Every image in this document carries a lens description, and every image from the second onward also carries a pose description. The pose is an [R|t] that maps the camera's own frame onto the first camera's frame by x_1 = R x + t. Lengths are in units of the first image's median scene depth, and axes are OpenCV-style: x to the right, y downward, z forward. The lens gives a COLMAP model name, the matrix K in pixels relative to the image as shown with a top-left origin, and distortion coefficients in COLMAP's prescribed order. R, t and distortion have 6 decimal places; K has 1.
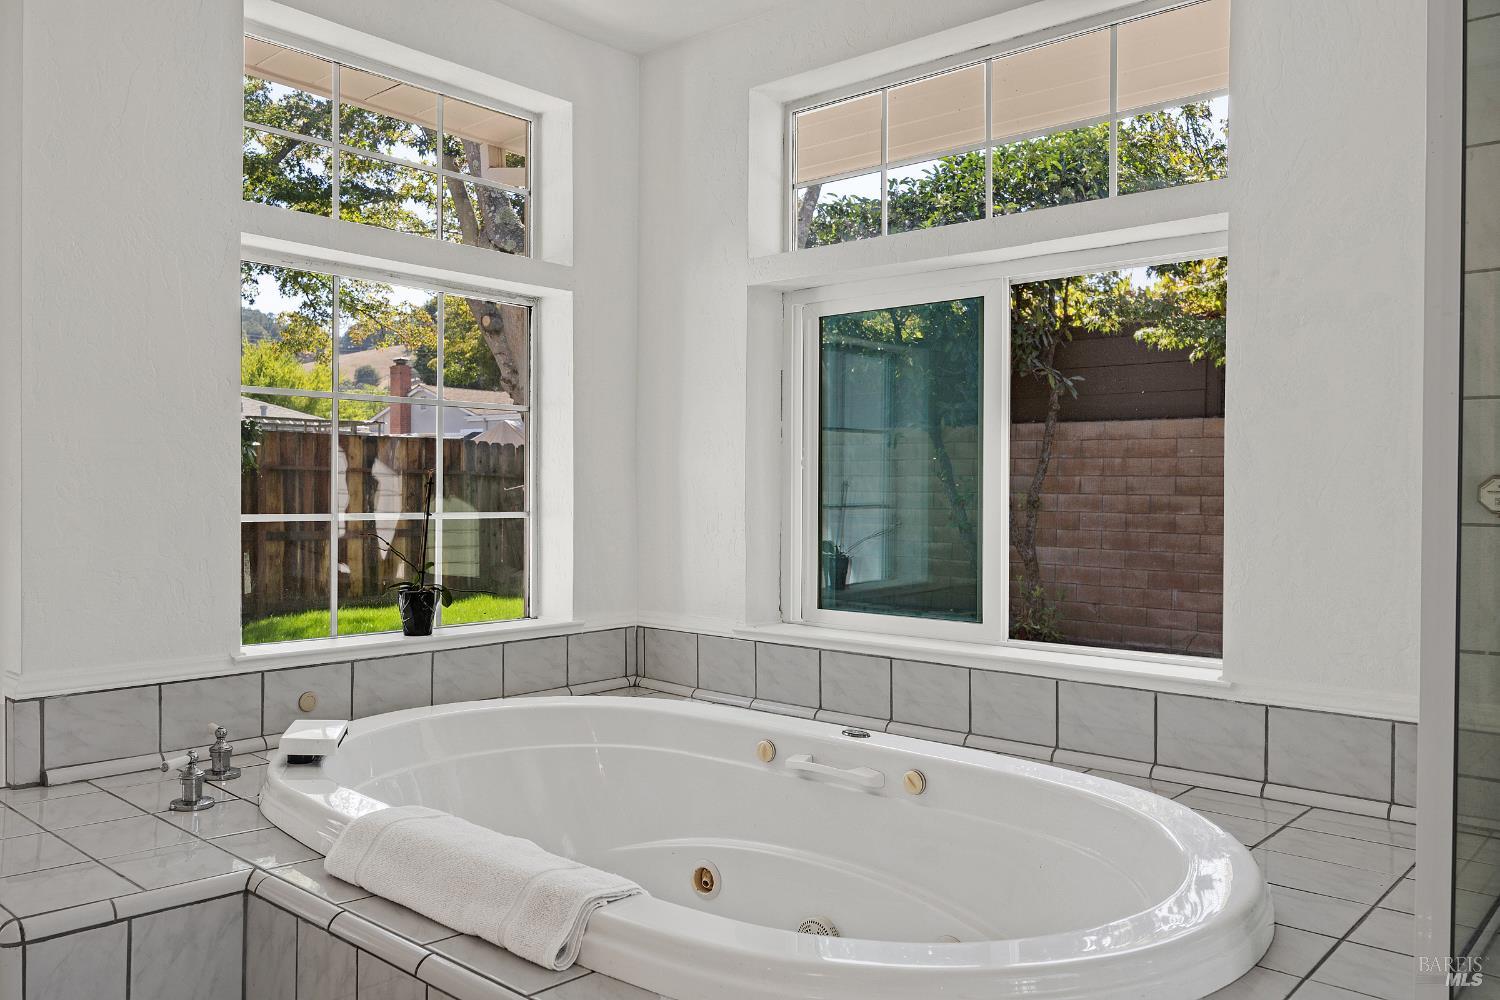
lens RADIAL K [[1186.9, 0, 747.4], [0, 1186.9, 484.5], [0, 0, 1]] dist [-0.000793, -0.008794]
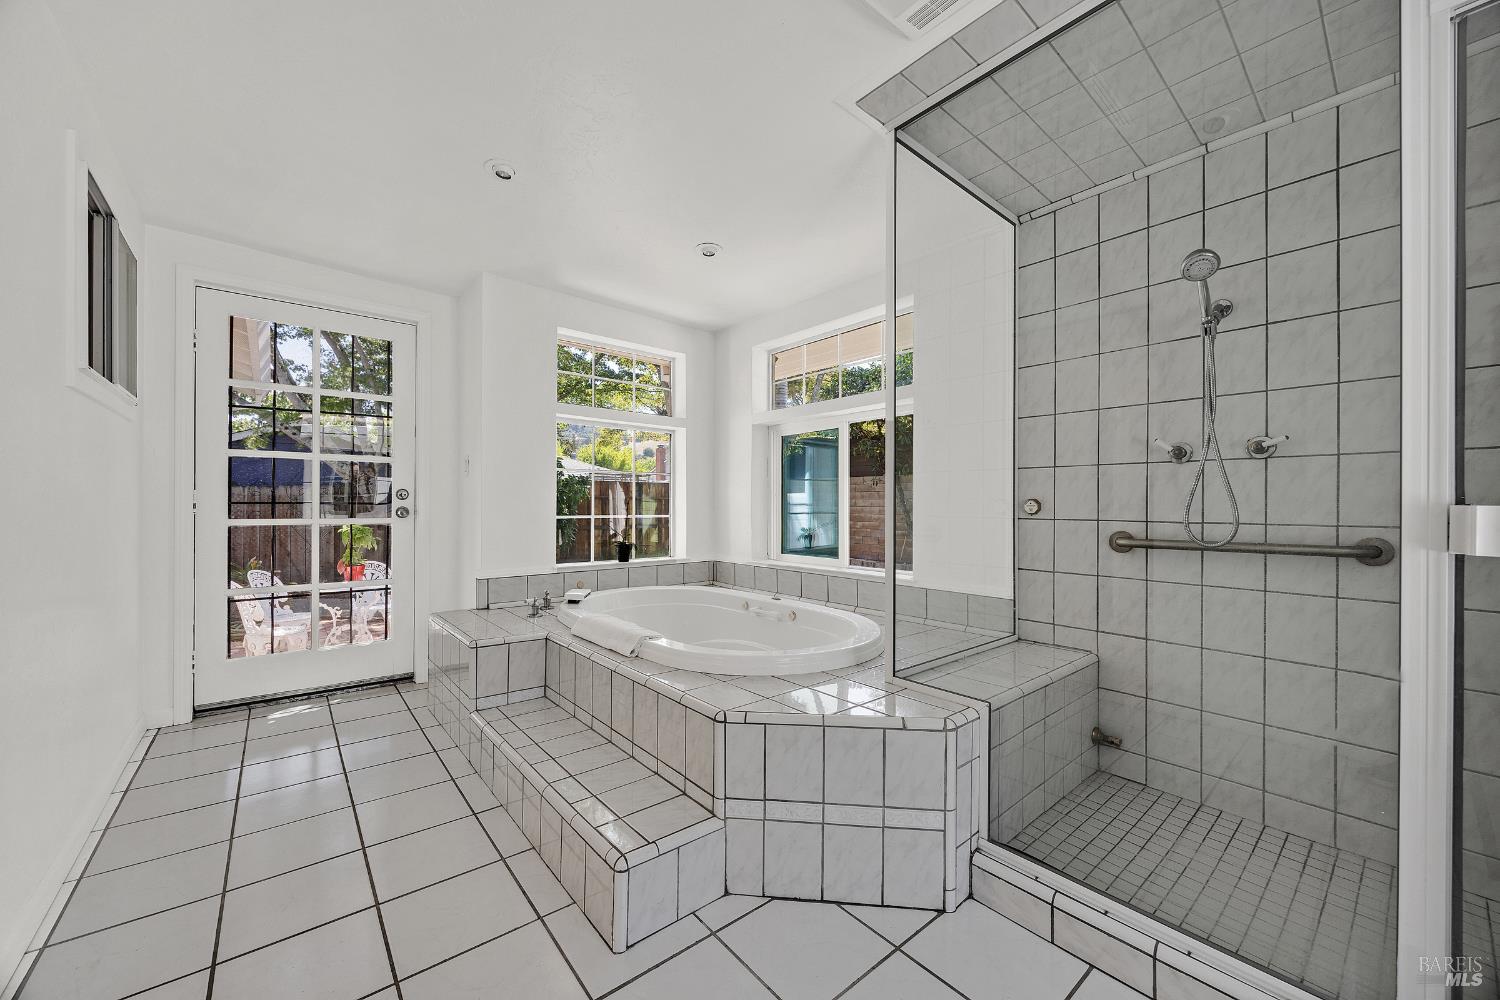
lens RADIAL K [[576.2, 0, 746.6], [0, 576.2, 503.7], [0, 0, 1]] dist [-0.005224, -0.000068]
pose [[0.990156, -0.004261, -0.139904, 0.170713], [0.004404, 0.999990, 0.000711, -0.001352], [0.139899, -0.001320, 0.990165, -0.226517]]
